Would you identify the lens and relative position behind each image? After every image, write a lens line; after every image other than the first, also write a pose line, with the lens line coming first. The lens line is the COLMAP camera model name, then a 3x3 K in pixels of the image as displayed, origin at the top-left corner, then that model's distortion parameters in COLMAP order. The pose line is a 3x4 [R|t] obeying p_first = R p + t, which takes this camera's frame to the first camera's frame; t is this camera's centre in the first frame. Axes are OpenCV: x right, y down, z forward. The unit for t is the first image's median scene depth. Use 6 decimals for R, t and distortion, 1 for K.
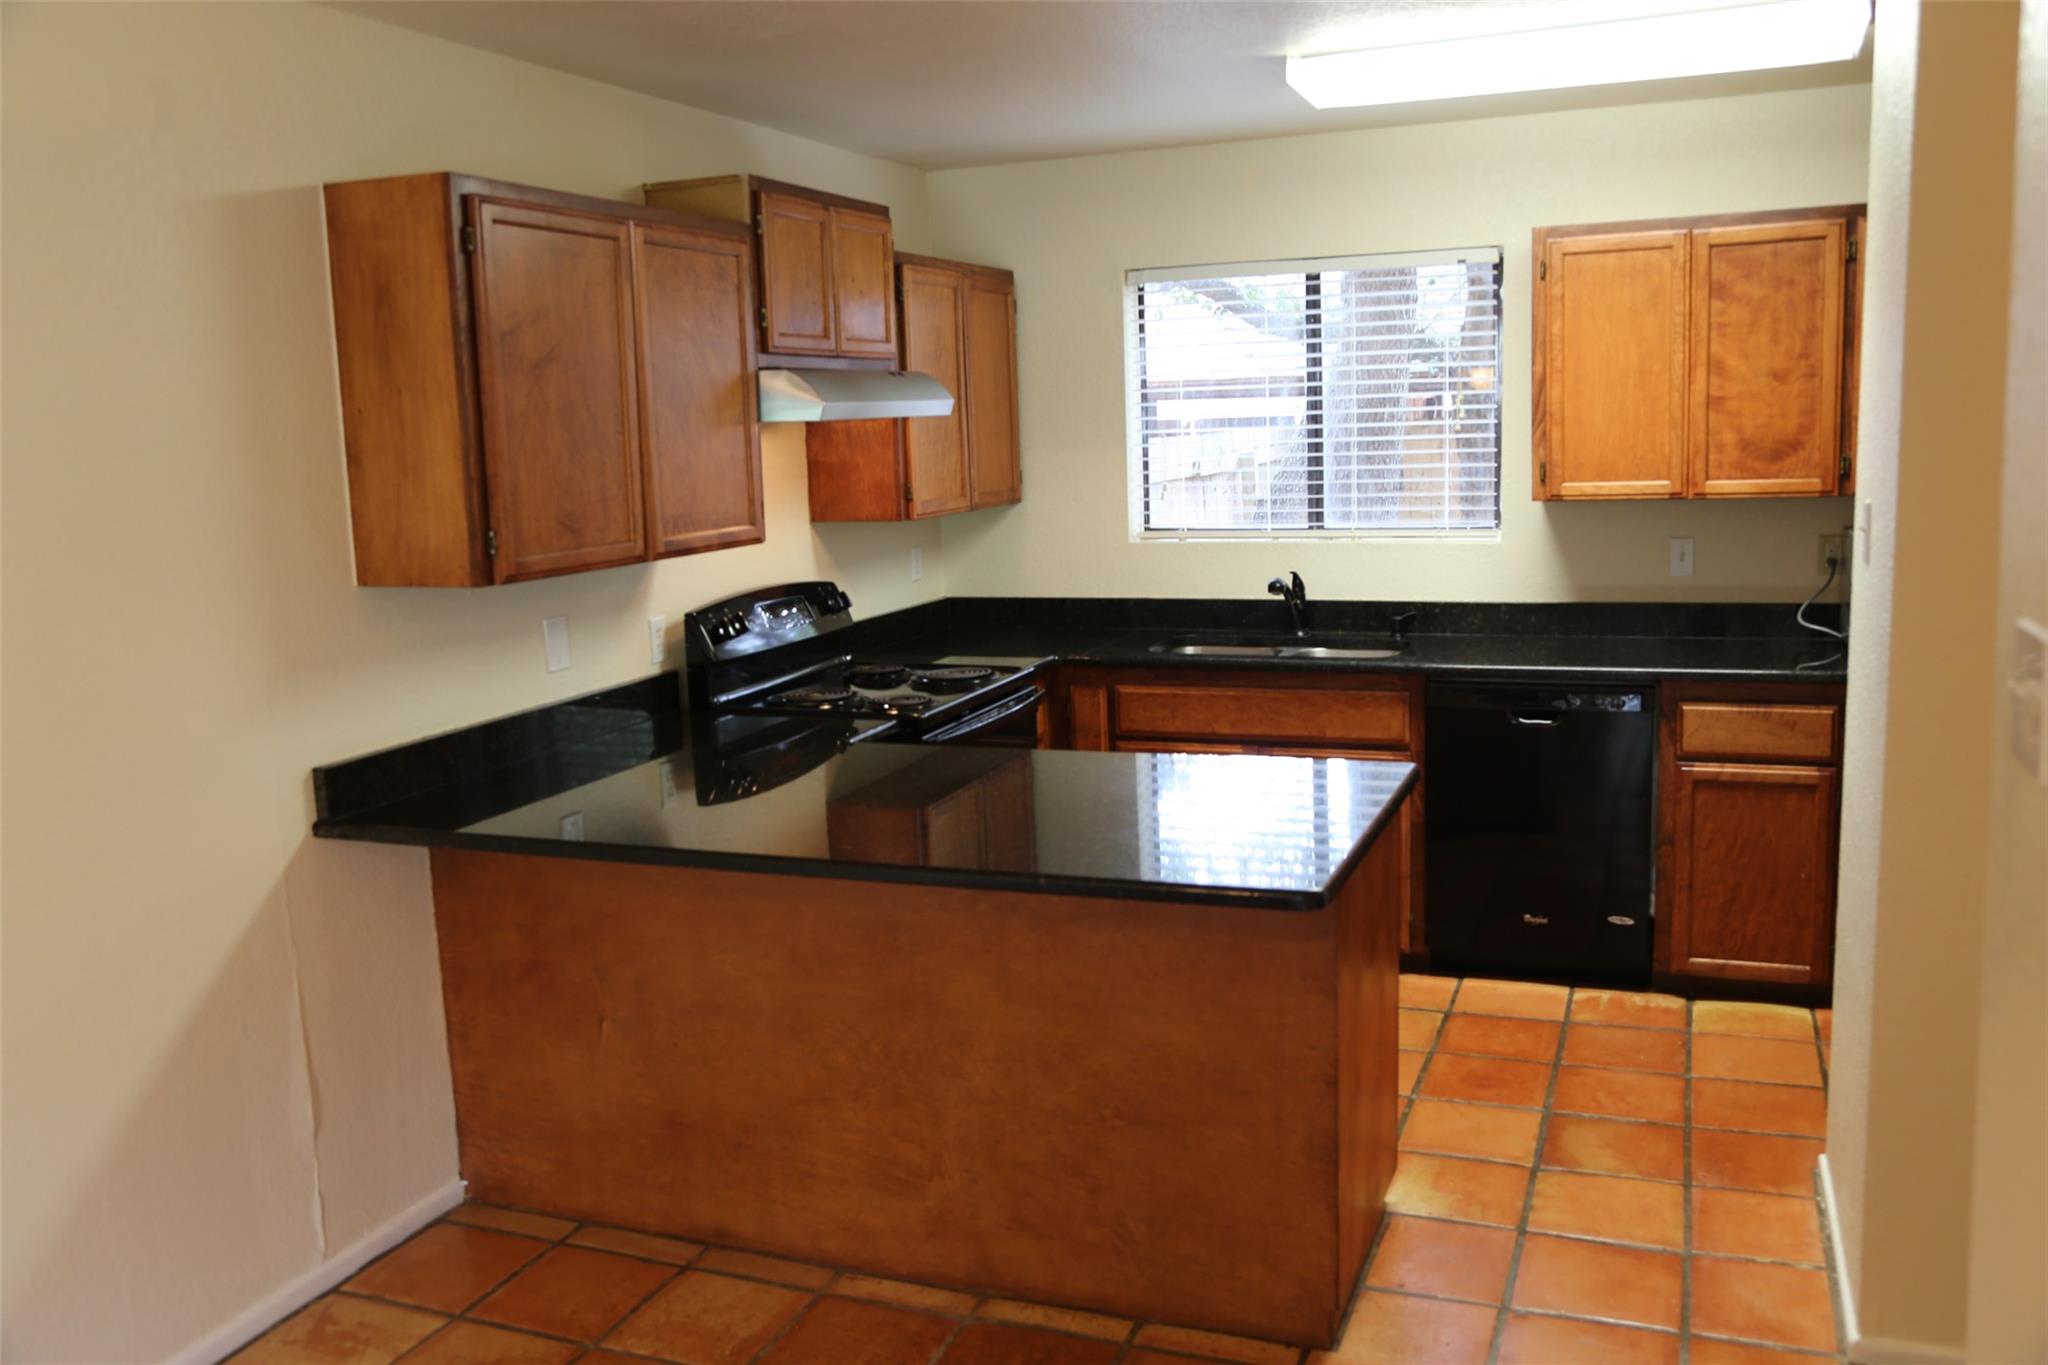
lens RADIAL K [[1676.1, 0, 1027.9], [0, 1676.1, 685.4], [0, 0, 1]] dist [-0.026862, 0.004537]
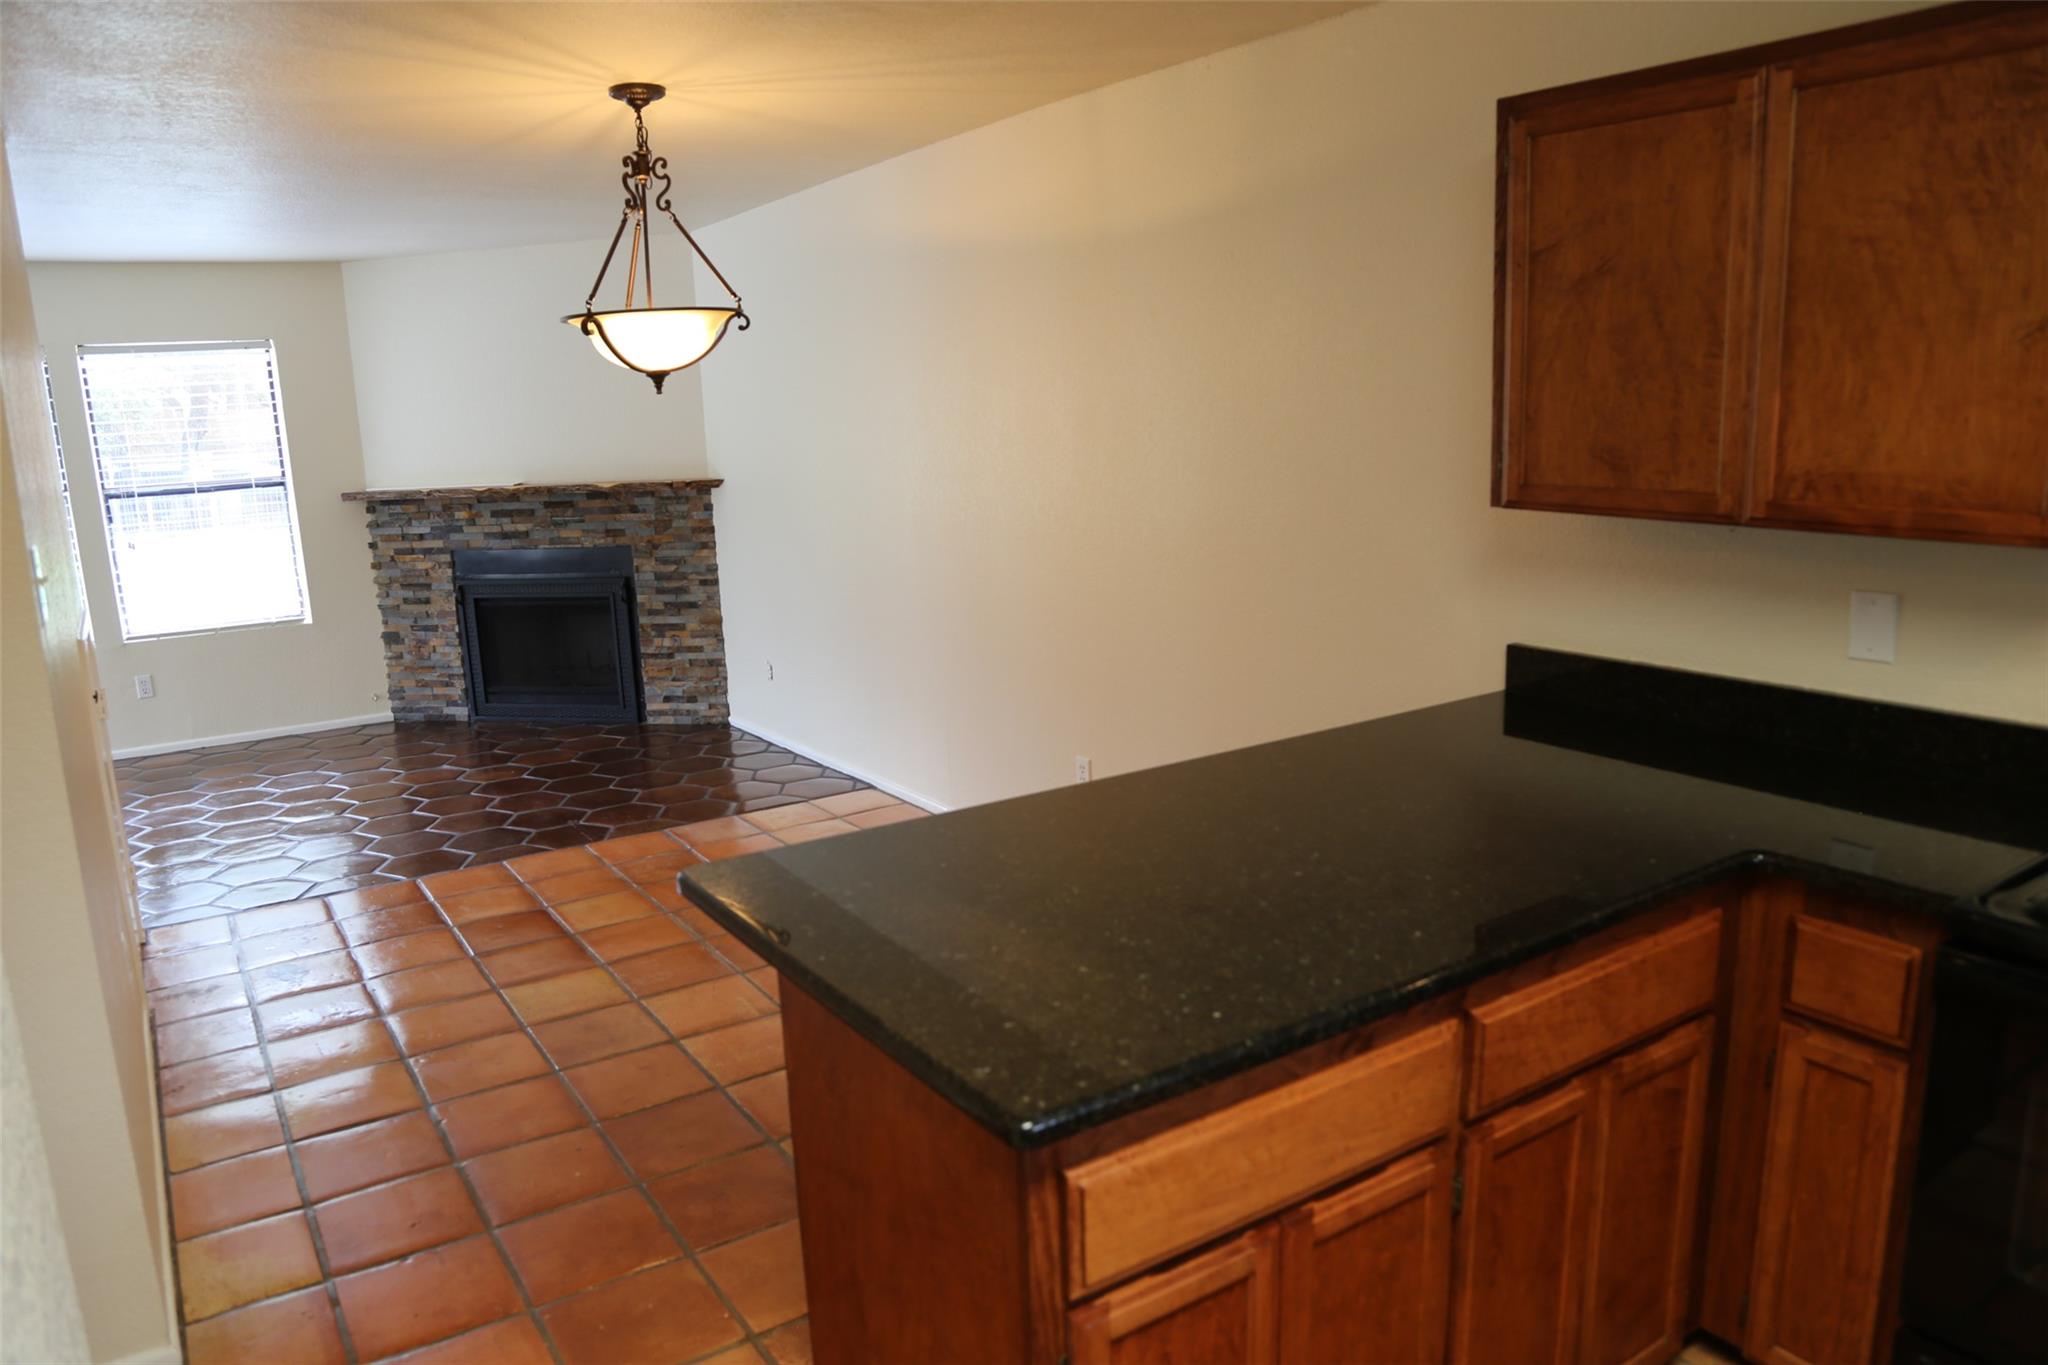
lens RADIAL K [[1413.7, 0, 1029.0], [0, 1413.7, 700.0], [0, 0, 1]] dist [-0.081087, 0.028083]
pose [[-0.573248, 0.225066, -0.787865, 0.481749], [-0.080742, 0.941341, 0.327656, -0.182246], [0.815394, 0.251442, -0.521449, 1.097754]]
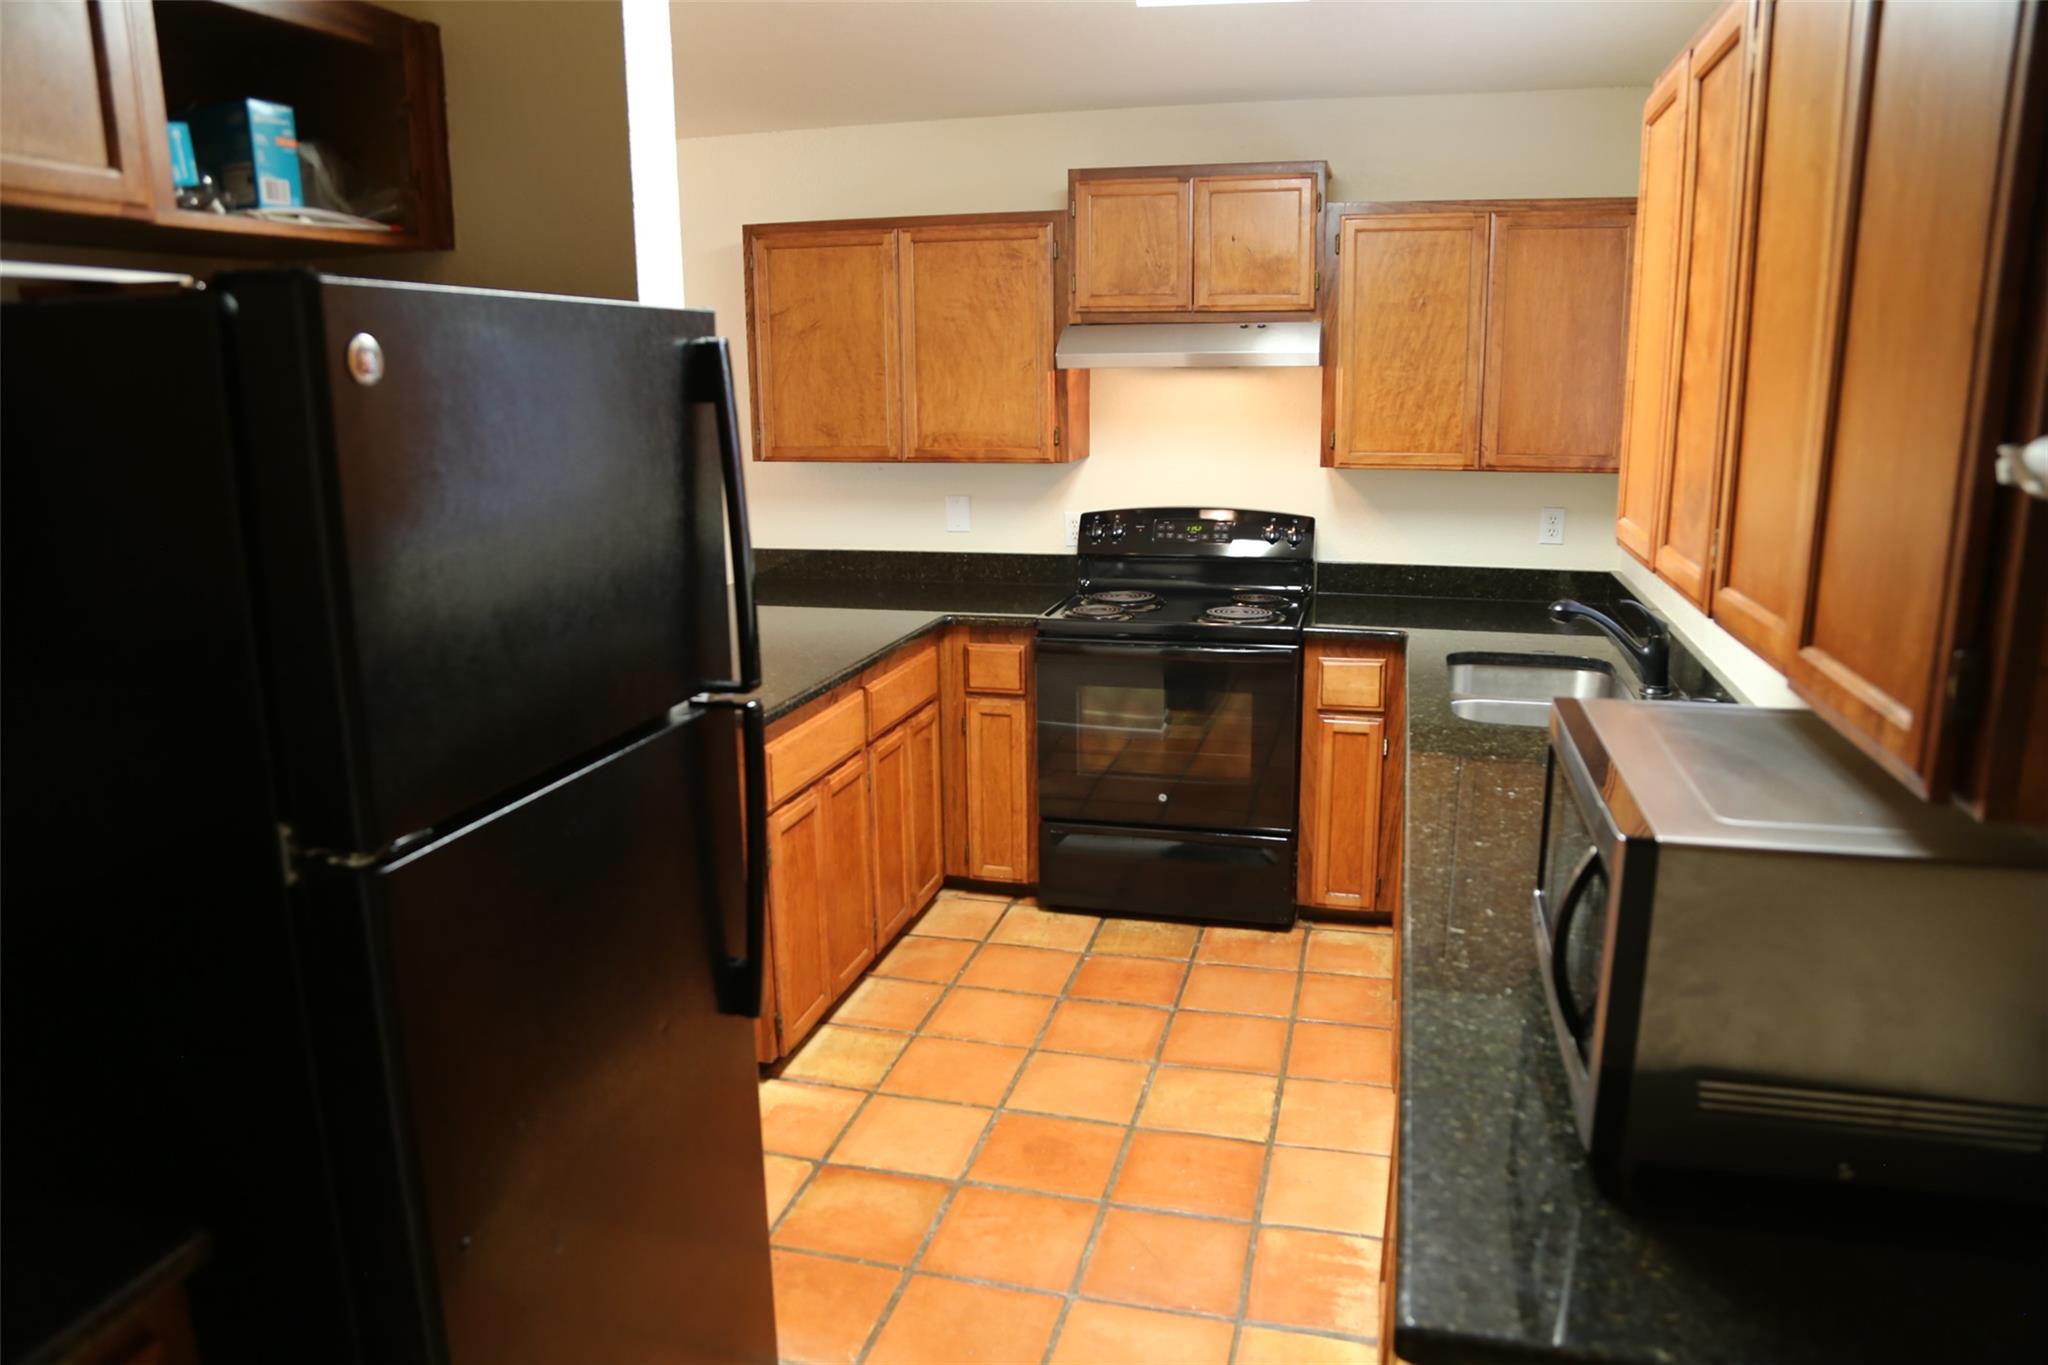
lens RADIAL K [[1413.7, 0, 1019.7], [0, 1413.7, 682.0], [0, 0, 1]] dist [-0.081087, 0.028083]
pose [[0.105960, 0.245886, -0.963490, 1.040245], [-0.150895, 0.961699, 0.228835, -0.189981], [0.982855, 0.121138, 0.139005, 0.963829]]
